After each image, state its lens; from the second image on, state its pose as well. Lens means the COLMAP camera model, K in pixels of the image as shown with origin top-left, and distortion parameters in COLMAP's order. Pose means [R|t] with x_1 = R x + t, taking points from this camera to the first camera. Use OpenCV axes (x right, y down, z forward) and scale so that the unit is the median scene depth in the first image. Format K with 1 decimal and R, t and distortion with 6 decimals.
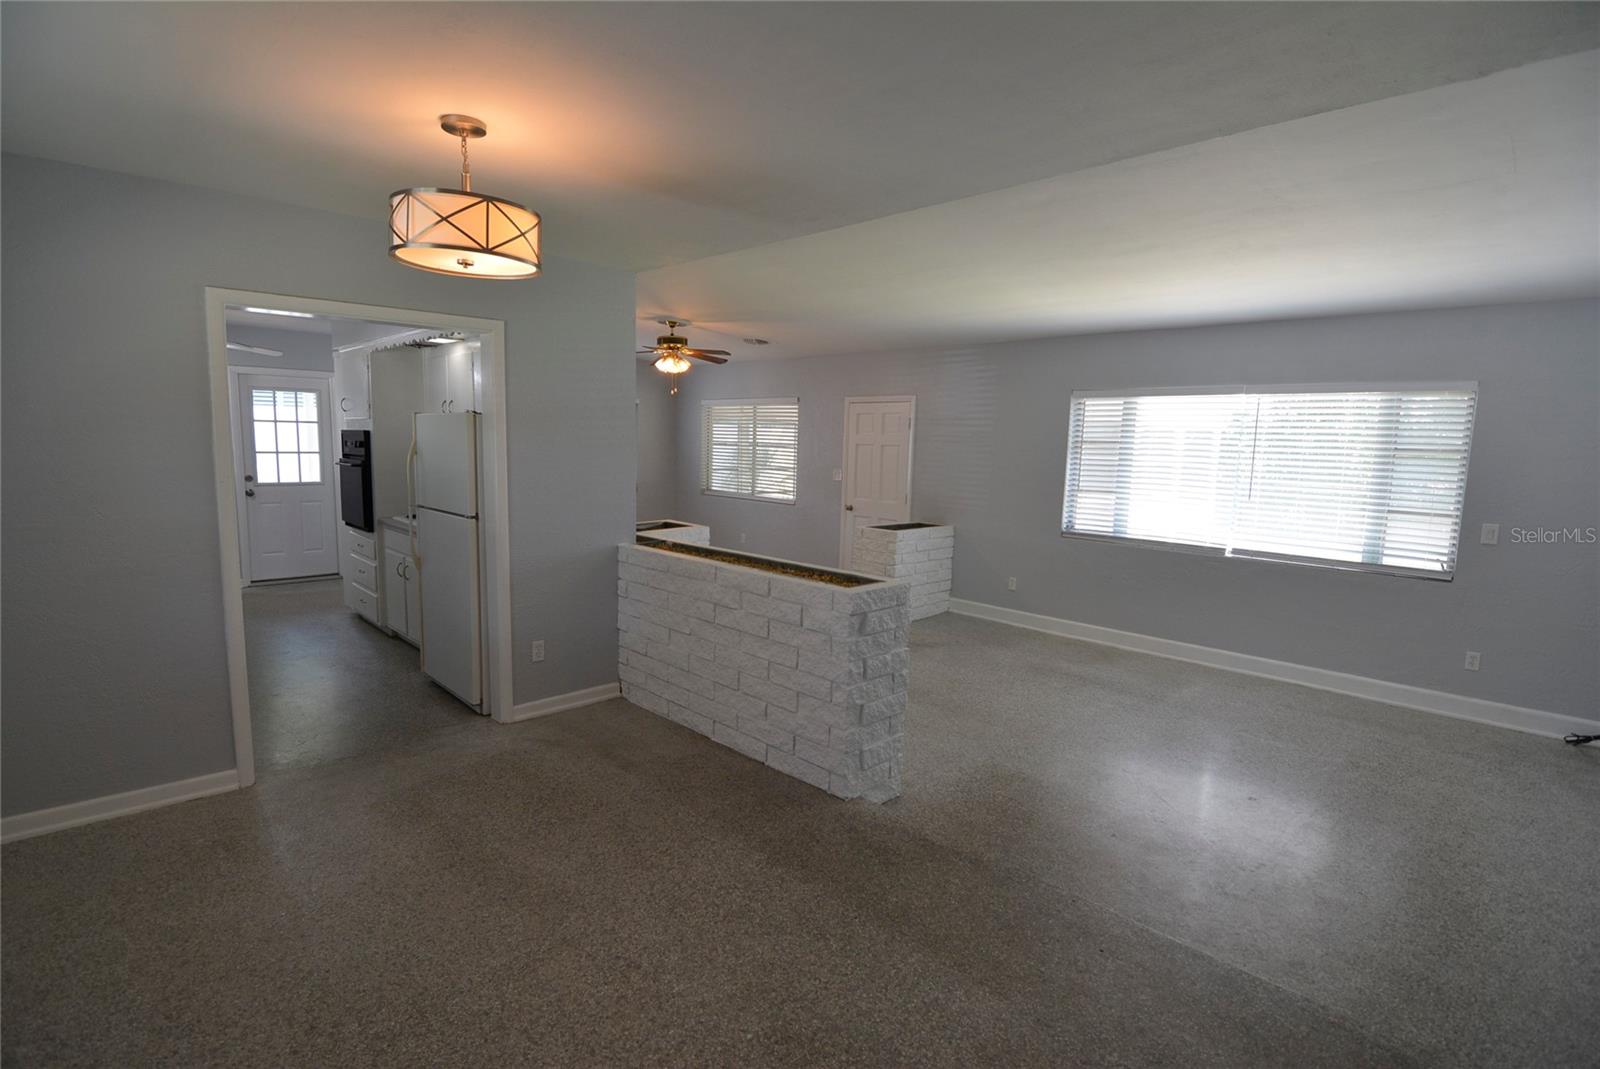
lens RADIAL K [[781.2, 0, 793.4], [0, 781.2, 537.9], [0, 0, 1]] dist [-0.016996, -0.001001]
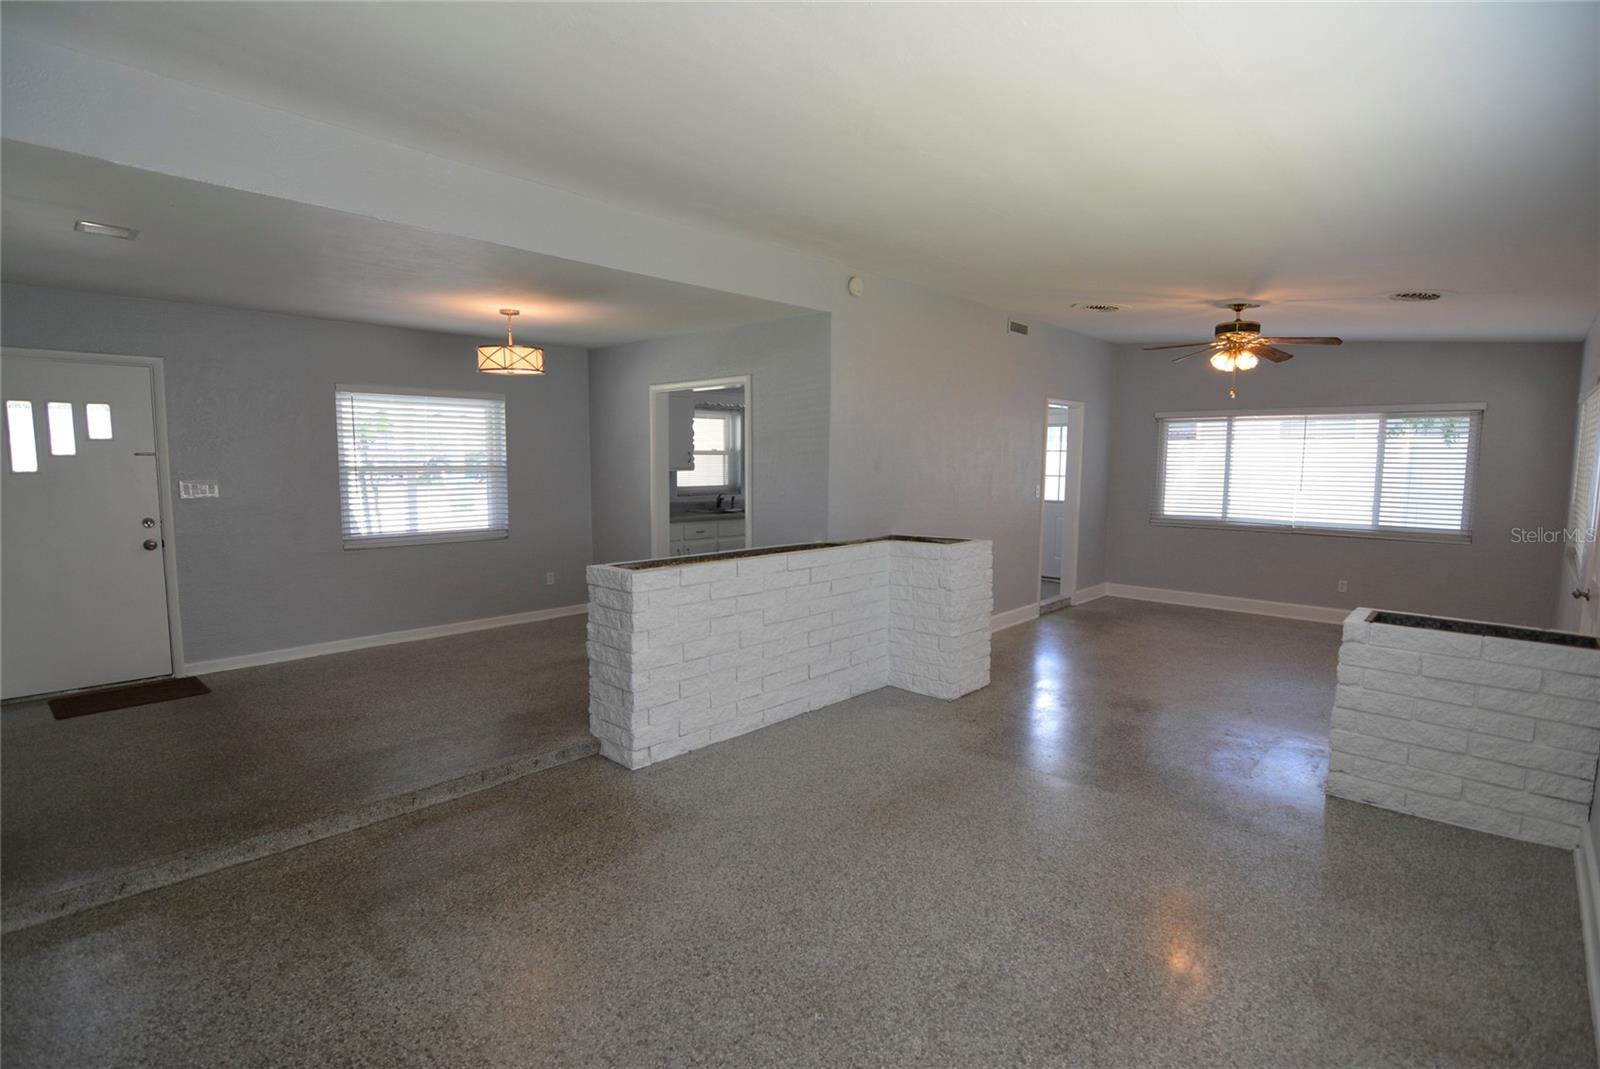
lens RADIAL K [[781.2, 0, 793.4], [0, 781.2, 537.9], [0, 0, 1]] dist [-0.016996, -0.001001]
pose [[0.042108, 0.078298, -0.996040, 1.266289], [-0.132956, 0.988497, 0.072084, -0.103221], [0.990227, 0.129394, 0.052034, 1.186202]]
